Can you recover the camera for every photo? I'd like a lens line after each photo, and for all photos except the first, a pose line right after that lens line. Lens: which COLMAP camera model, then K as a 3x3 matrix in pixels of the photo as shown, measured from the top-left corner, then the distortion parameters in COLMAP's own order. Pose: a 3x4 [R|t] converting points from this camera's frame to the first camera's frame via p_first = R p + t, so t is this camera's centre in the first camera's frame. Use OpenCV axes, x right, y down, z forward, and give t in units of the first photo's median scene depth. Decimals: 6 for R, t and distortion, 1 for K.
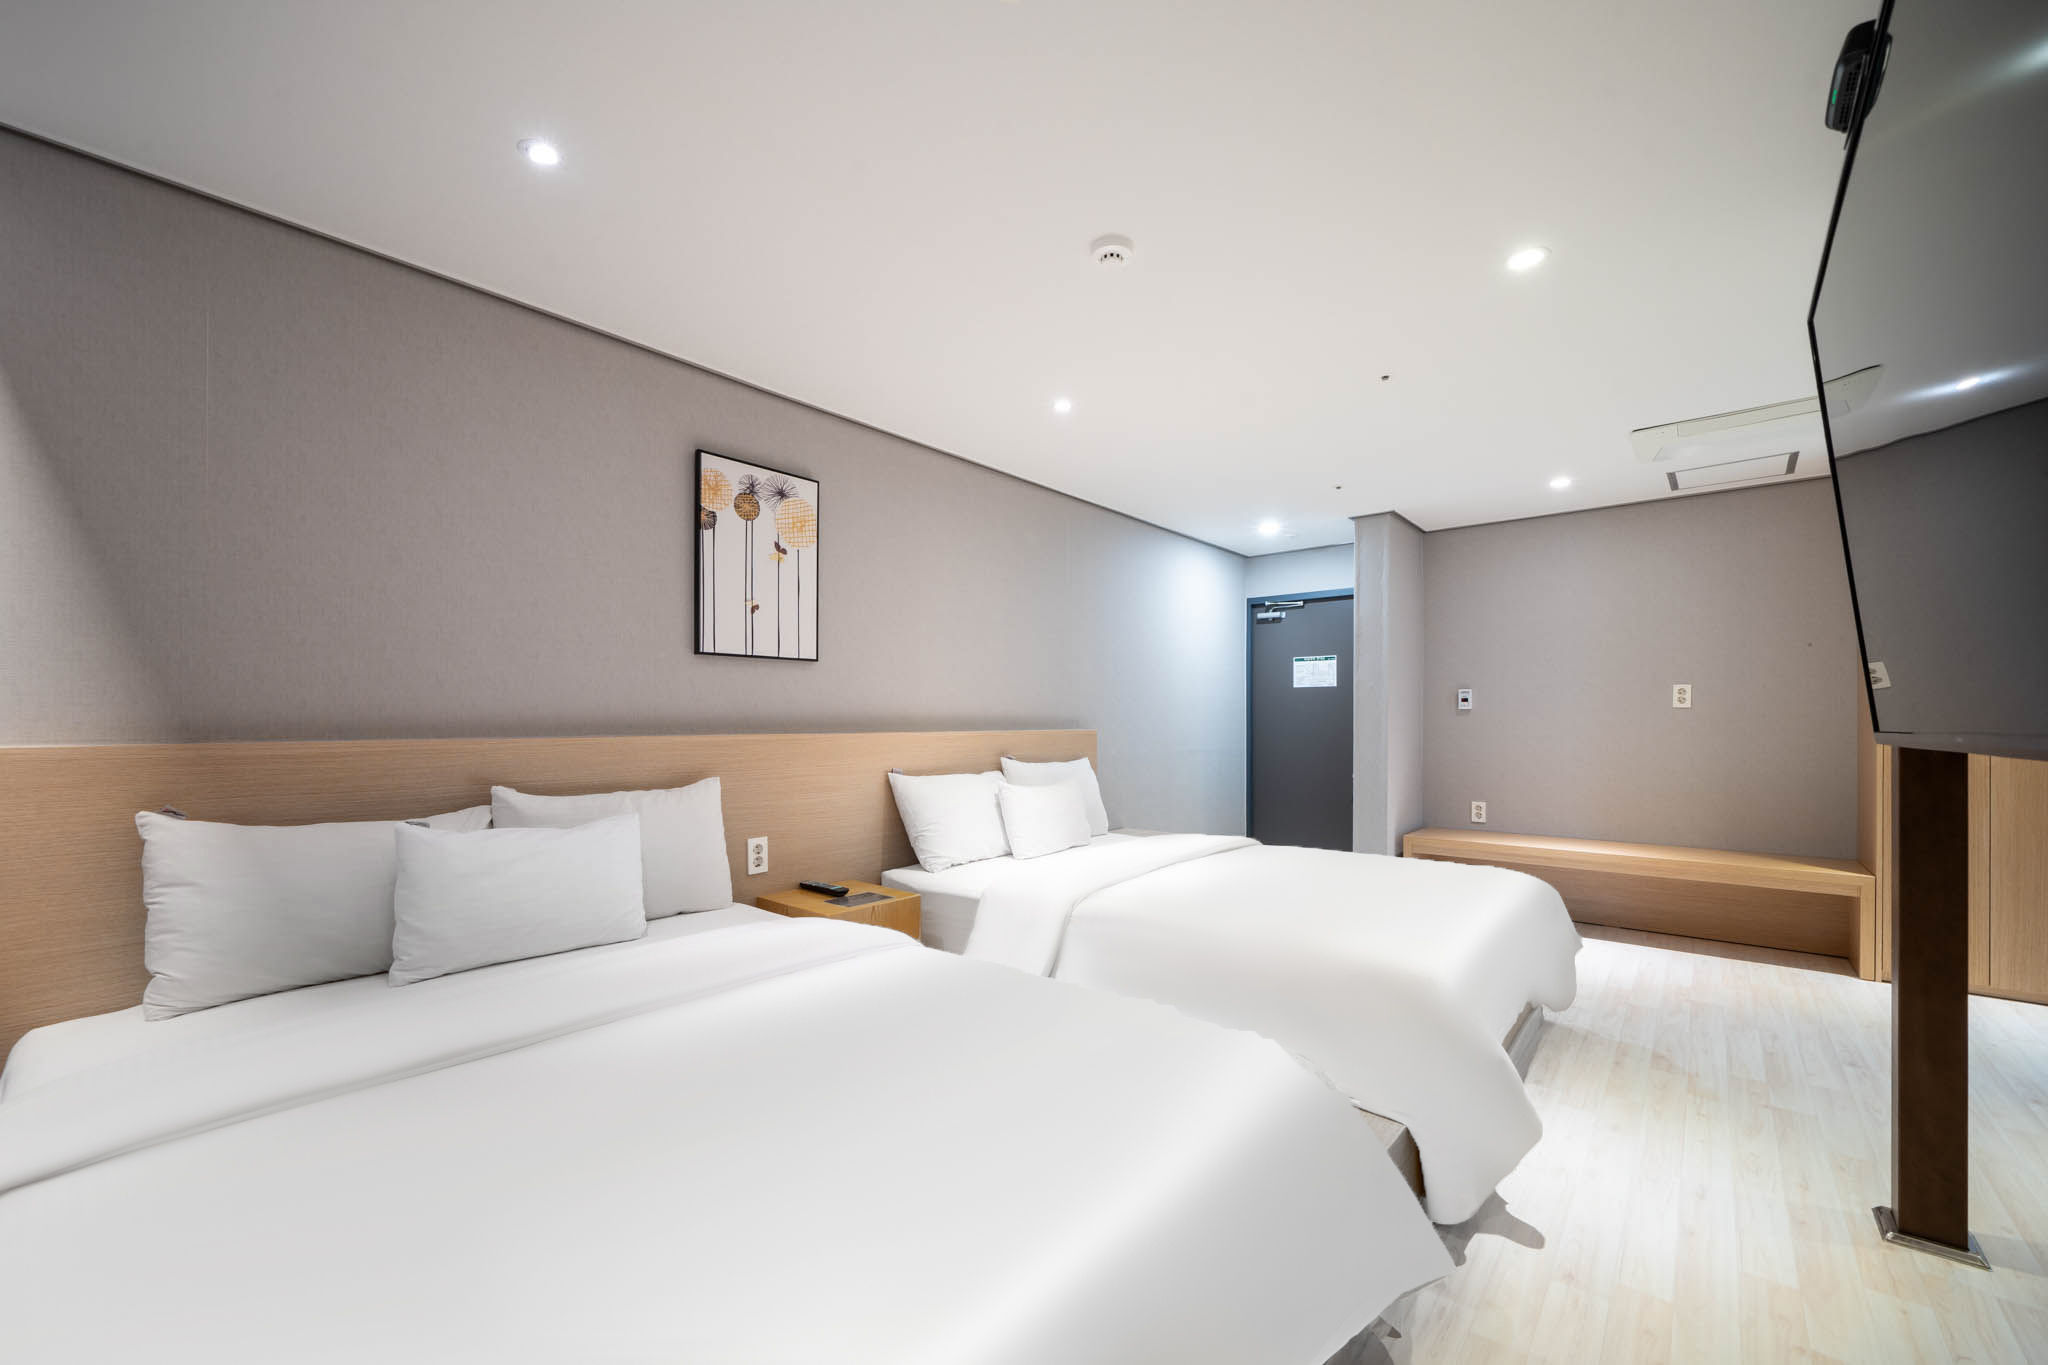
lens RADIAL K [[817.2, 0, 1025.3], [0, 817.2, 714.4], [0, 0, 1]] dist [0.000955, 0.000055]
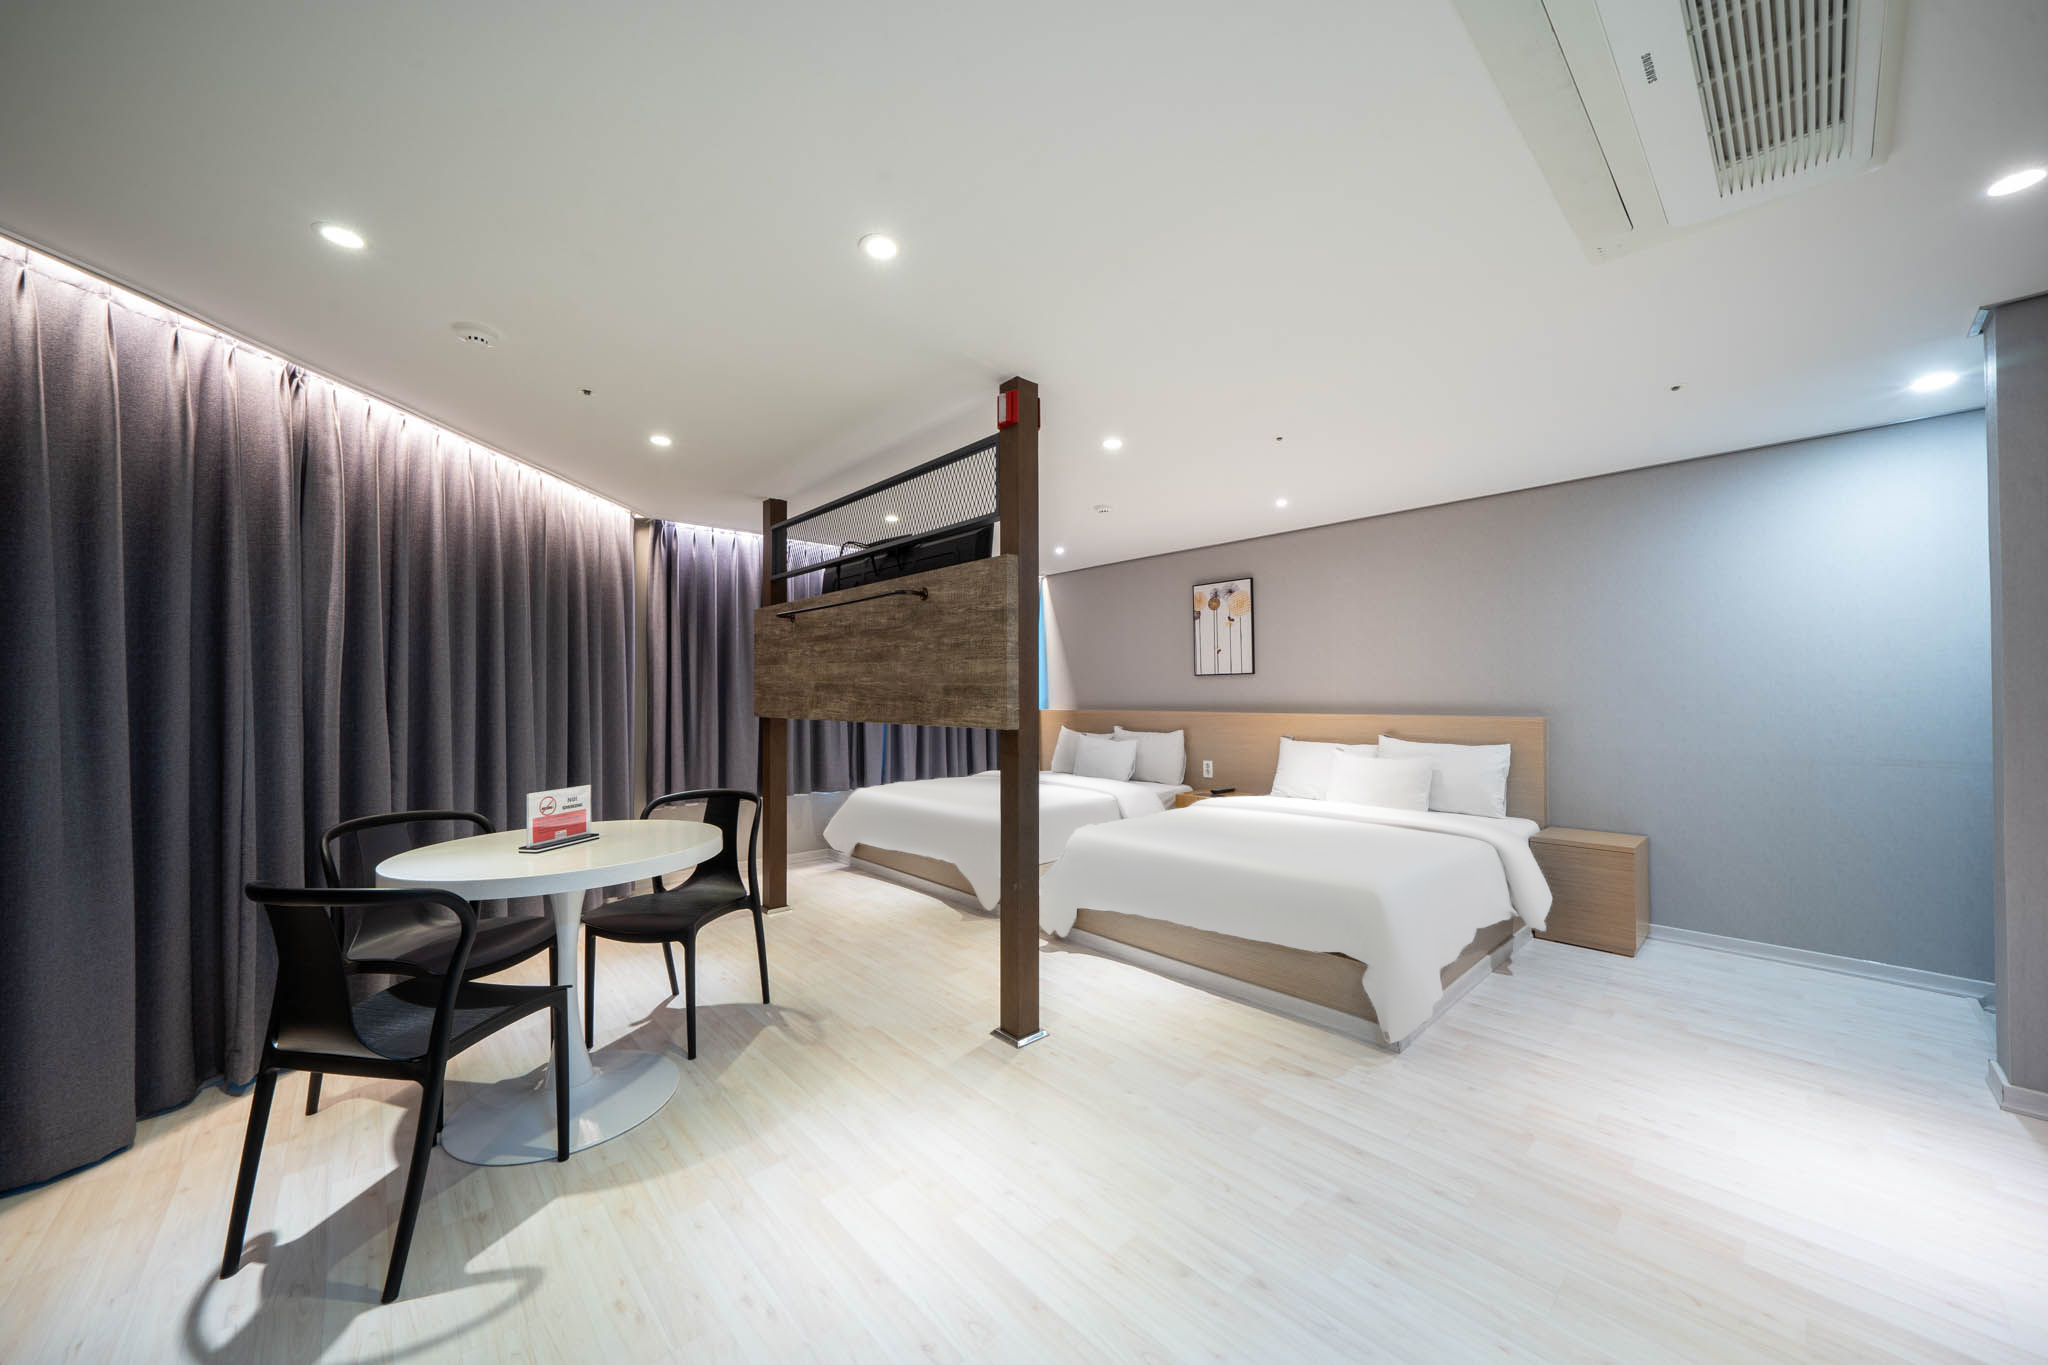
lens RADIAL K [[737.8, 0, 1024.0], [0, 737.8, 682.5], [0, 0, 1]] dist [0.001203, 0.000060]
pose [[-0.128280, -0.016074, -0.991608, 1.598979], [0.012682, 0.999760, -0.017846, -0.023516], [0.991657, -0.014864, -0.128045, 0.753091]]
